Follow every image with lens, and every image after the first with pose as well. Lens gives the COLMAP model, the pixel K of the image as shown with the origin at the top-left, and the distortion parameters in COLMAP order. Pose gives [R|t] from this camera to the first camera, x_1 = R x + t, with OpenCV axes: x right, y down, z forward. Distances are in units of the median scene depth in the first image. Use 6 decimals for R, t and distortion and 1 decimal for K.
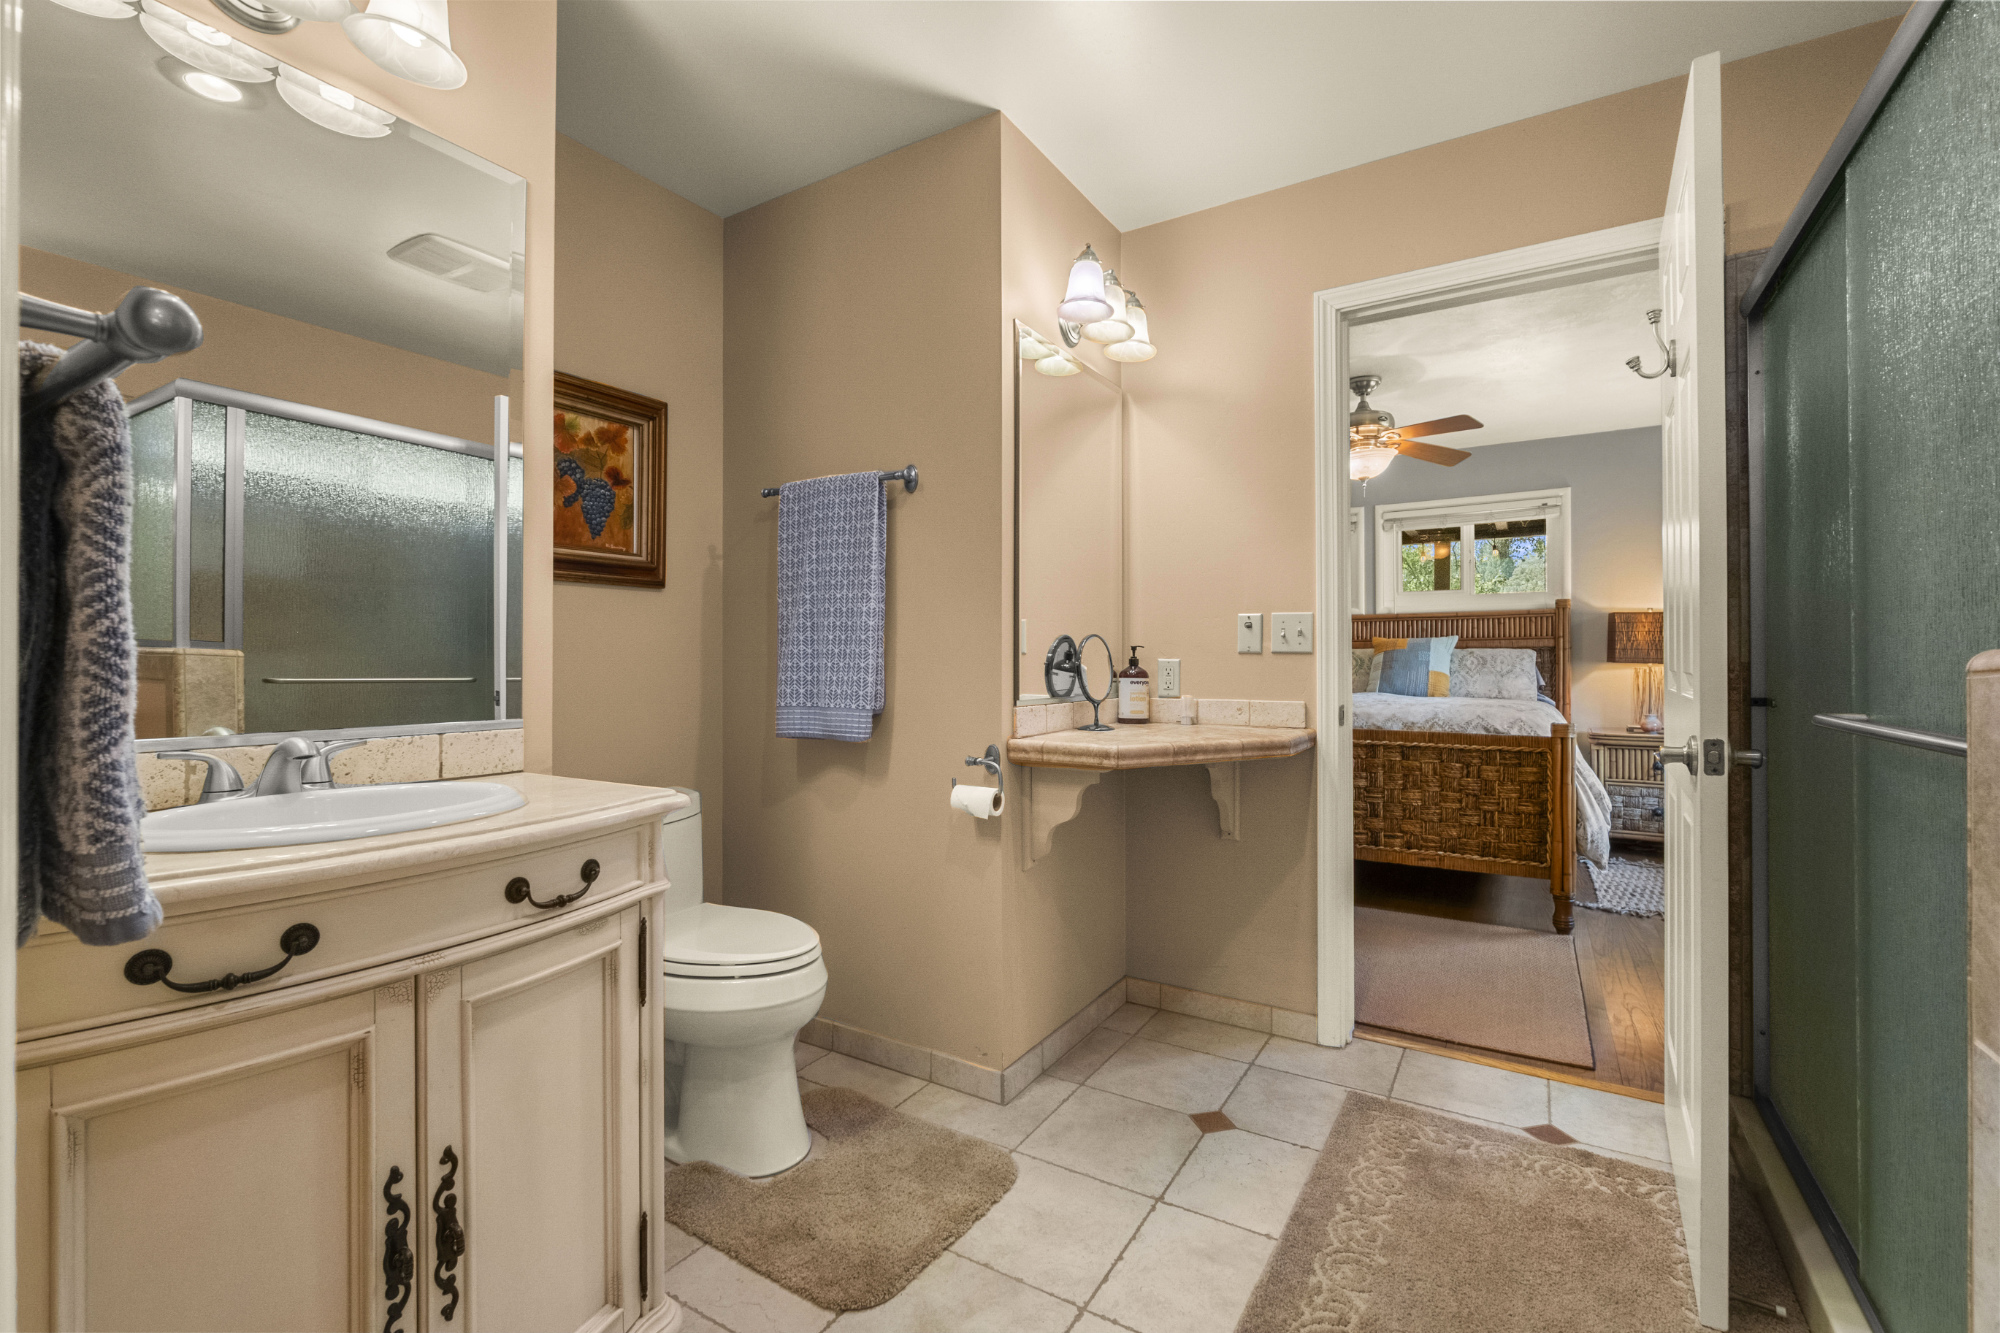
lens RADIAL K [[860.9, 0, 989.7], [0, 860.9, 656.6], [0, 0, 1]] dist [-0.004618, 0.000043]
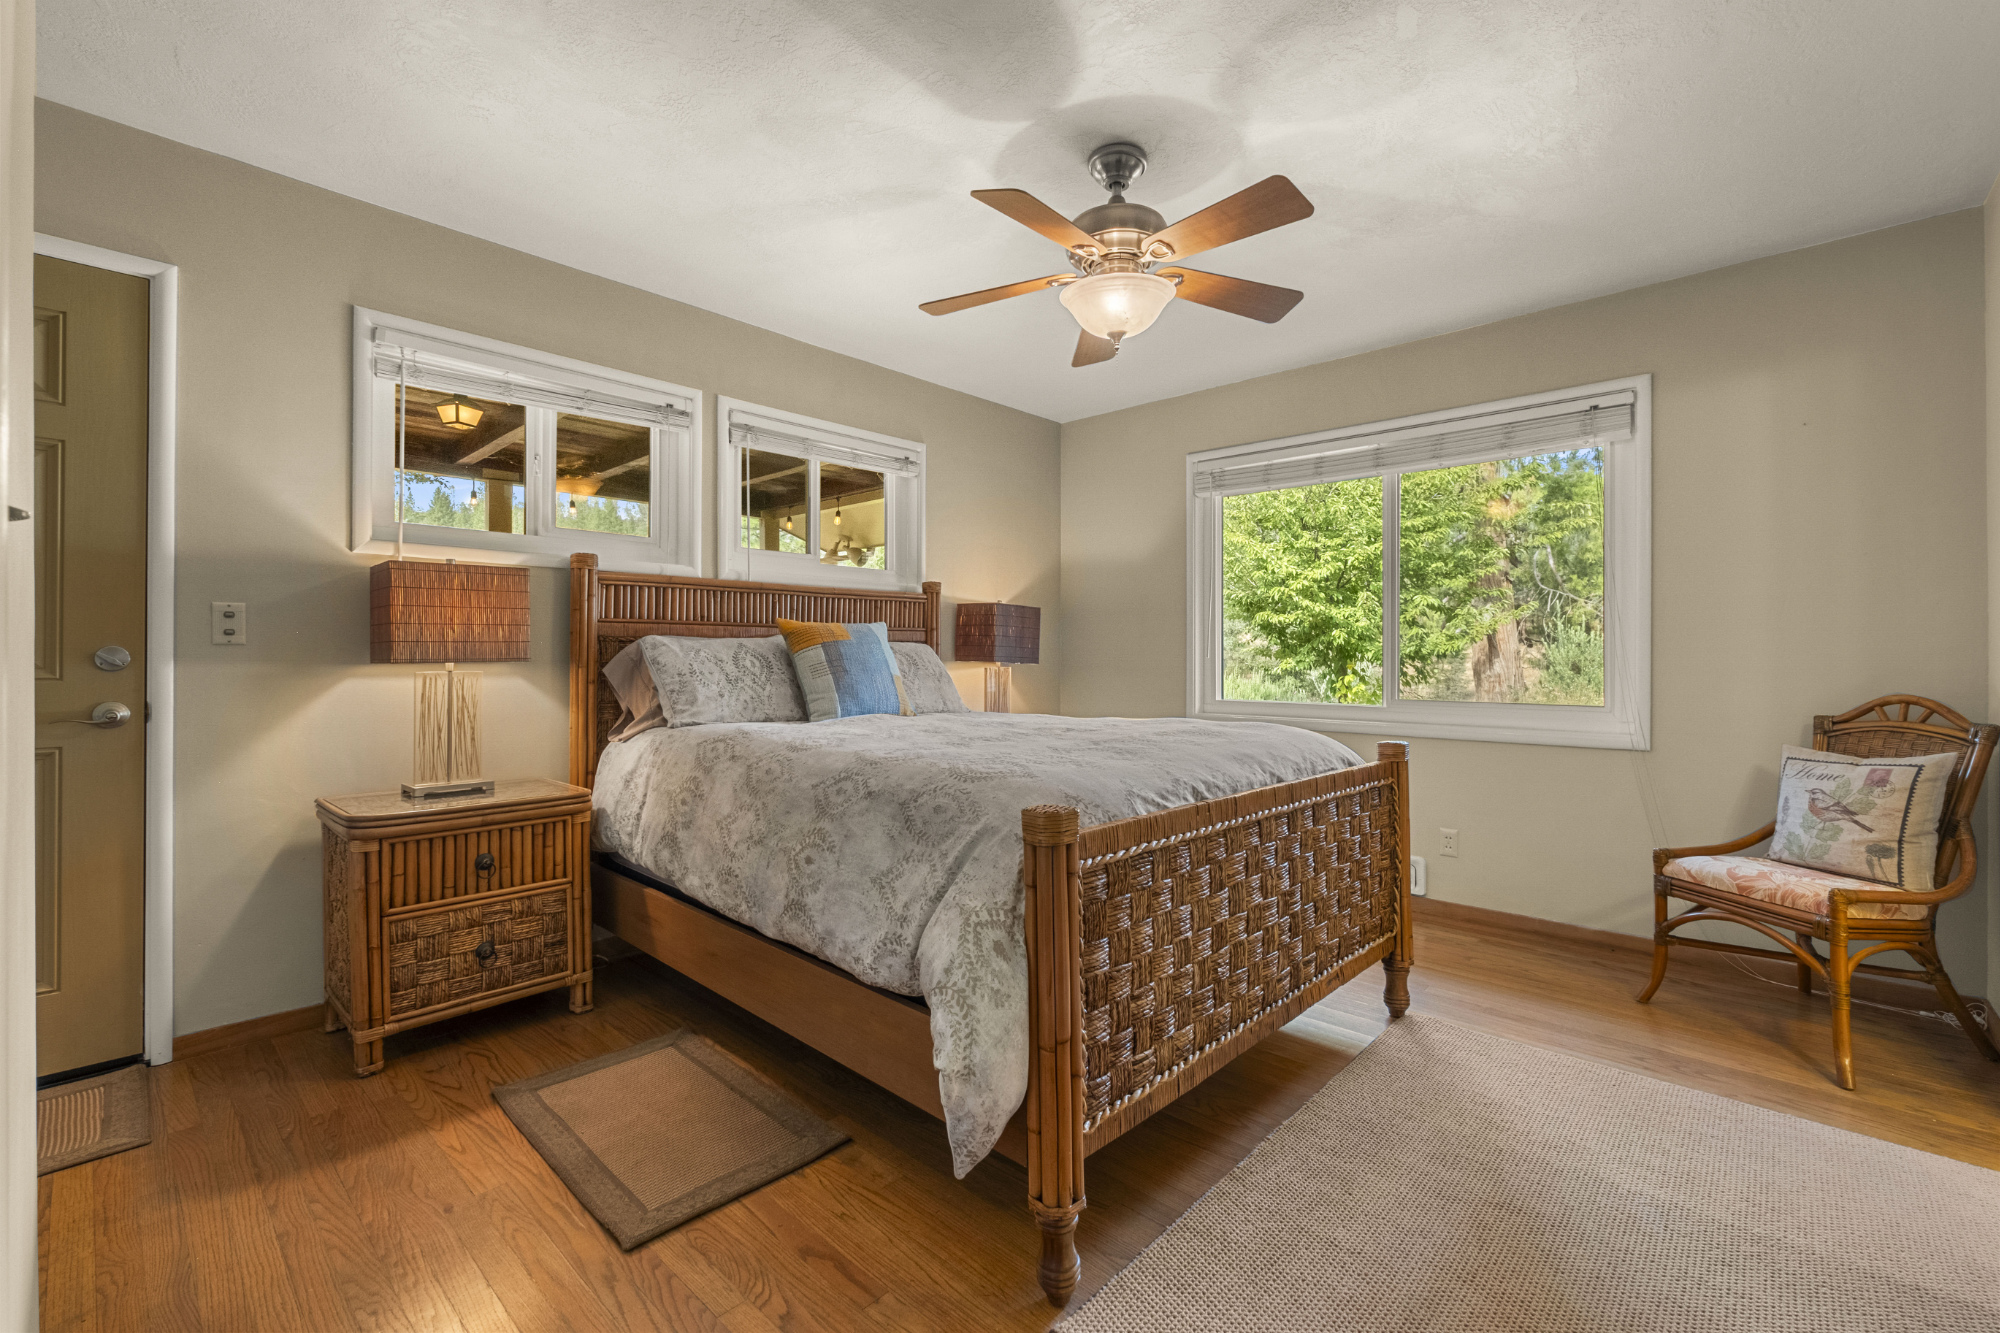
lens RADIAL K [[860.9, 0, 982.4], [0, 860.9, 675.1], [0, 0, 1]] dist [-0.004618, 0.000043]
pose [[0.202395, -0.020503, 0.979089, -0.112442], [-0.012904, 0.999638, 0.023601, 0.001094], [-0.979219, -0.017411, 0.202057, 0.797792]]
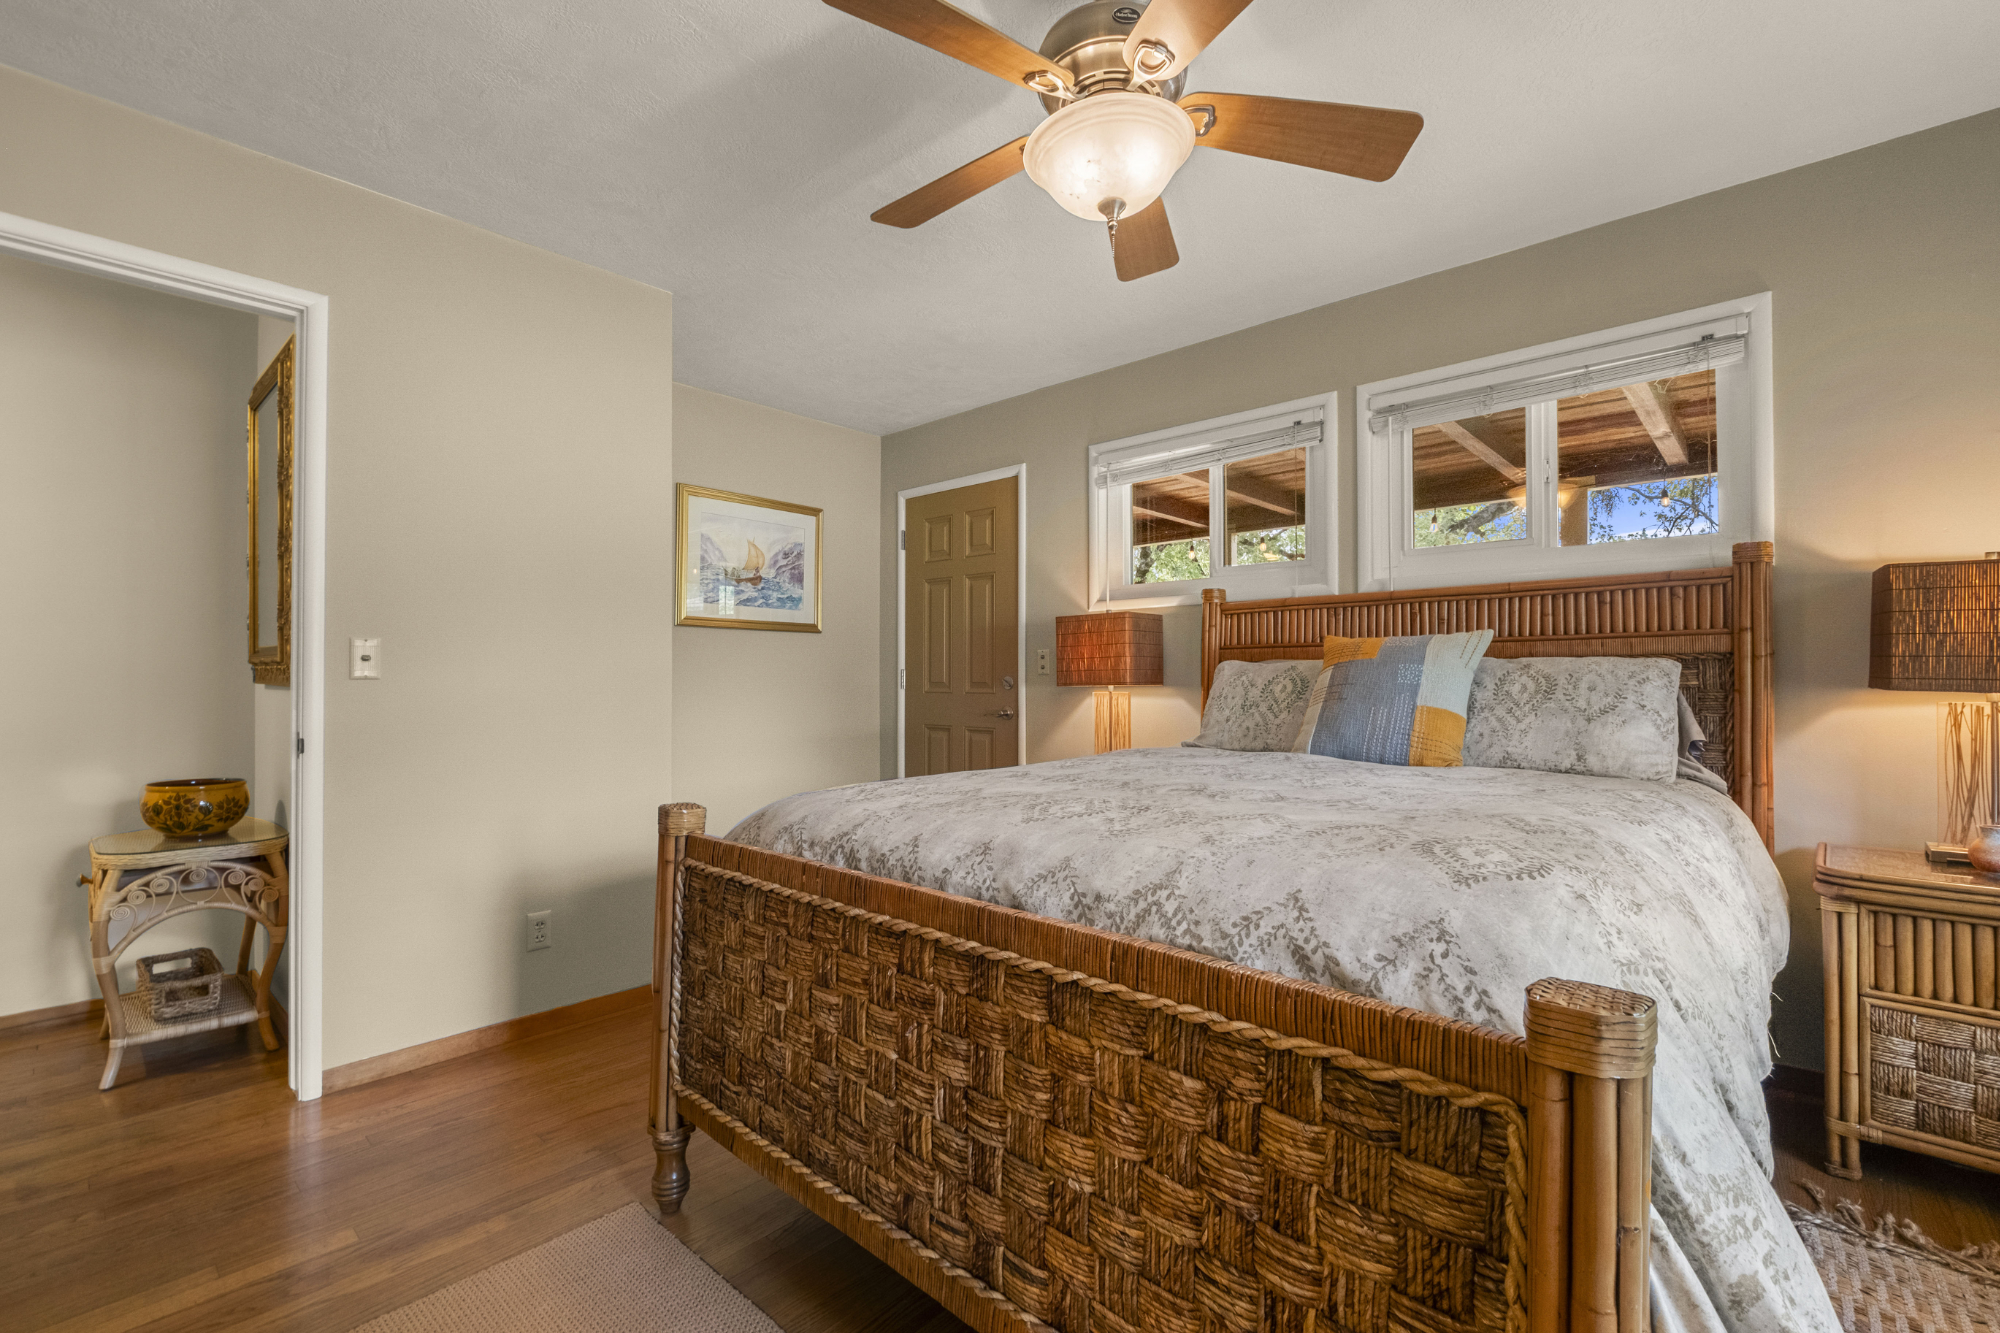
lens RADIAL K [[860.9, 0, 991.2], [0, 860.9, 668.6], [0, 0, 1]] dist [-0.004618, 0.000043]
pose [[0.982570, -0.002556, -0.185874, 0.372539], [0.001906, 0.999991, -0.003676, -0.002078], [0.185882, 0.003257, 0.982567, 0.505703]]
